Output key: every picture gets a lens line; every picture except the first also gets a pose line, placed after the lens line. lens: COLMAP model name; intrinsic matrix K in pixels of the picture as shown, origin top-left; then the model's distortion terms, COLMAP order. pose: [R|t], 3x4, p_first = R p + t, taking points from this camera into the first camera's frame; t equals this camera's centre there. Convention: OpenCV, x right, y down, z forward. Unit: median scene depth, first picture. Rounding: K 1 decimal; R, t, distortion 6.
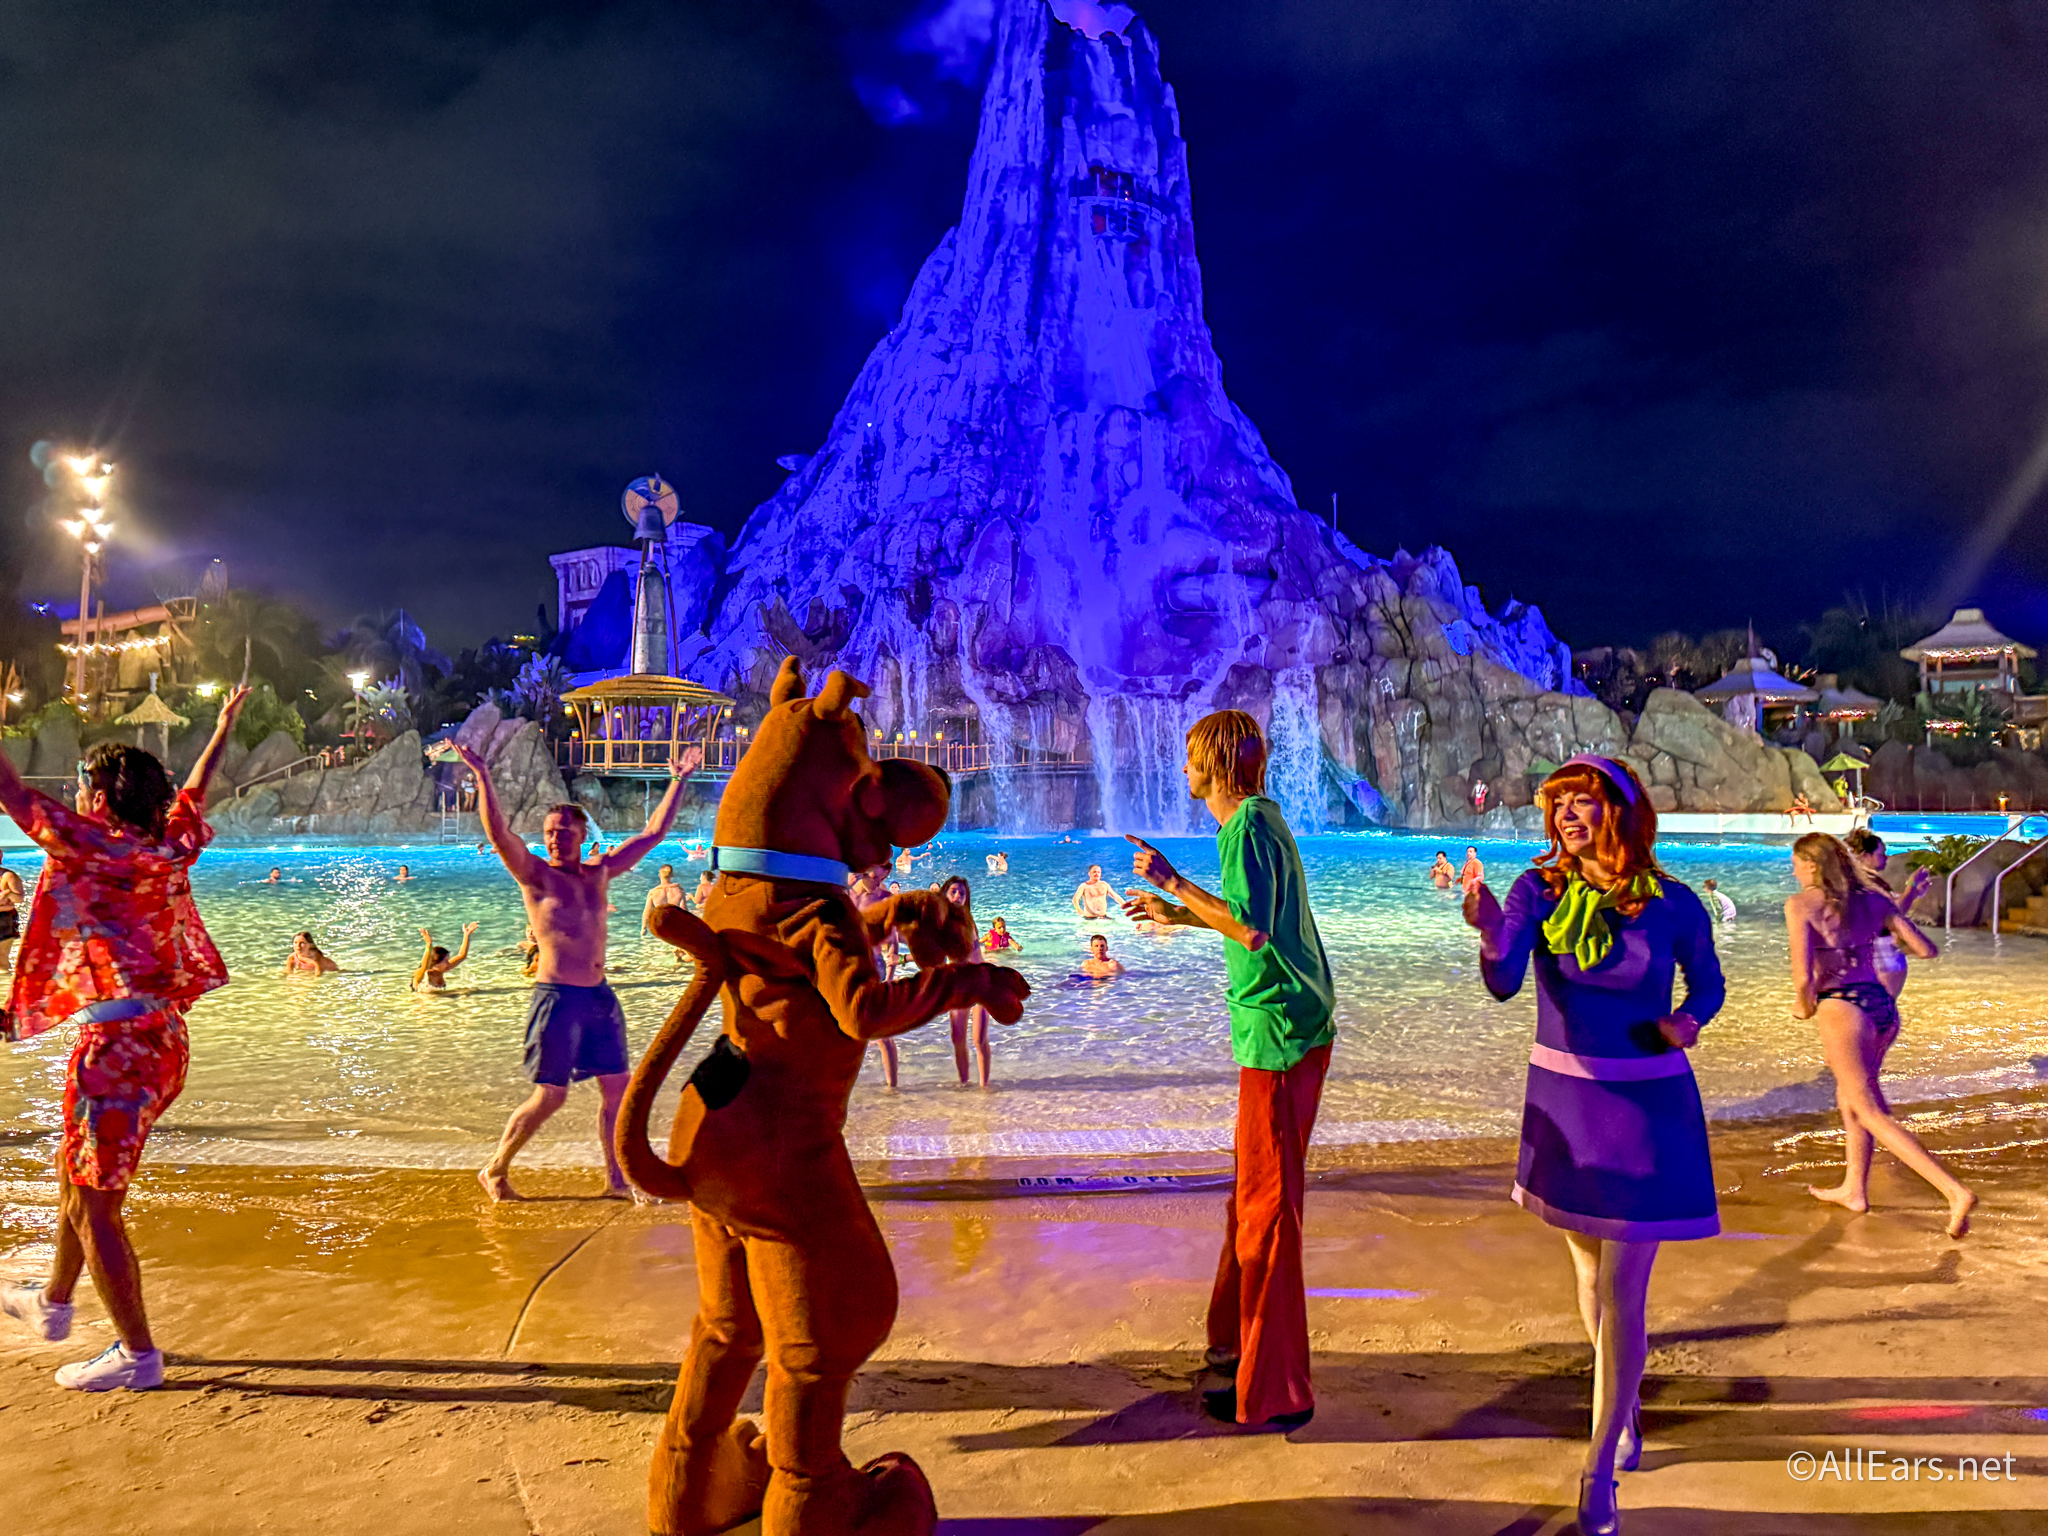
lens RADIAL K [[1525.3, 0, 1022.5], [0, 1525.3, 736.8], [0, 0, 1]] dist [0.201874, -0.409144]
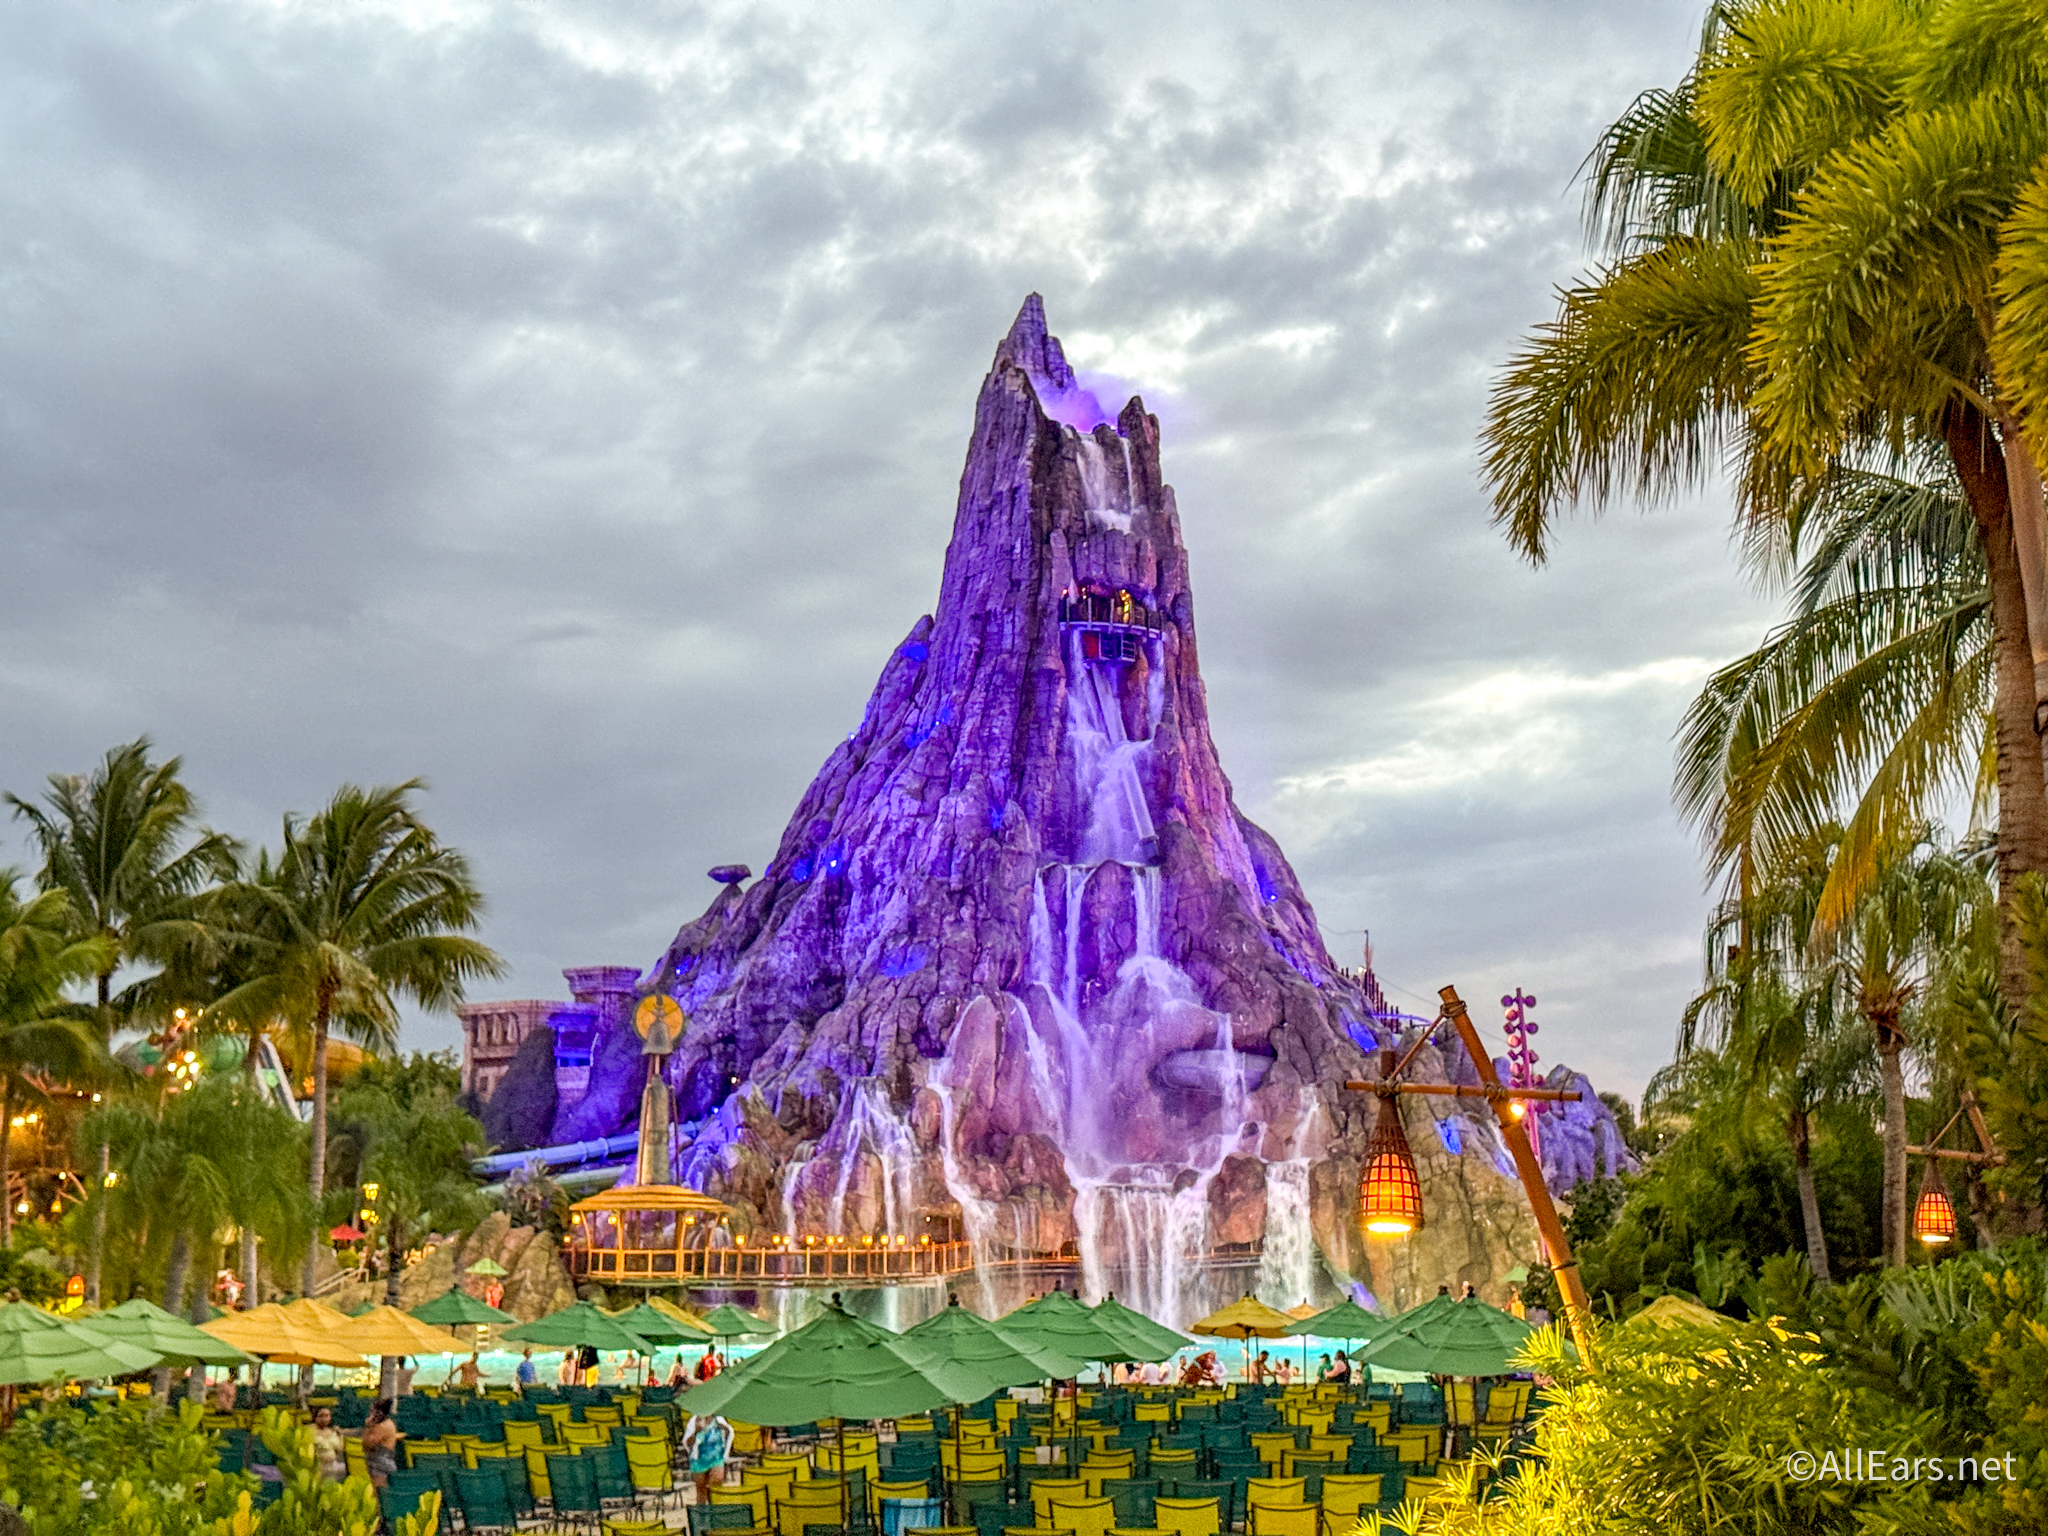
lens RADIAL K [[3050.9, 0, 1049.5], [0, 3050.9, 764.7], [0, 0, 1]] dist [0.193382, -0.040757]
pose [[0.999685, 0.007346, 0.024010, -0.021328], [-0.004622, 0.993742, -0.111601, -0.077541], [-0.024679, 0.111455, 0.993463, -0.936671]]
